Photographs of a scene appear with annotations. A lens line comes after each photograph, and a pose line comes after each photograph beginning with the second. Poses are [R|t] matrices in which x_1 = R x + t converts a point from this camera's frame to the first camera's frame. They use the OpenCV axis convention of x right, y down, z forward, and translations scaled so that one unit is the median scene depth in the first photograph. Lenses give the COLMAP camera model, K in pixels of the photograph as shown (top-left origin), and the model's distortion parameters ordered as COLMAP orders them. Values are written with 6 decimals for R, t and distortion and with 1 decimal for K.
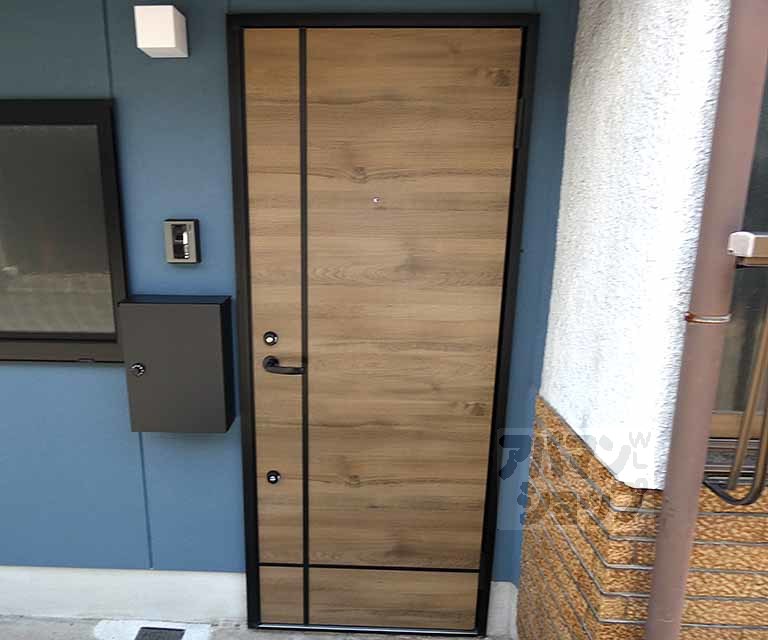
lens RADIAL K [[516.1, 0, 378.8], [0, 516.1, 316.7], [0, 0, 1]] dist [-0.007947, -0.004091]
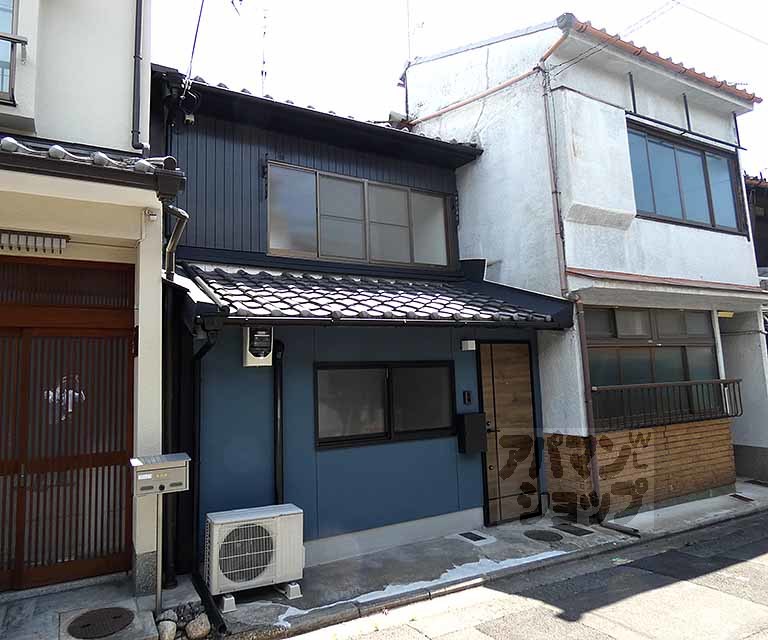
lens RADIAL K [[516.1, 0, 340.2], [0, 516.1, 315.3], [0, 0, 1]] dist [-0.007947, -0.004091]
pose [[0.872456, 0.012330, 0.488538, -2.697802], [0.144961, 0.948159, -0.282808, 0.180735], [-0.466699, 0.317556, 0.825440, -1.602694]]
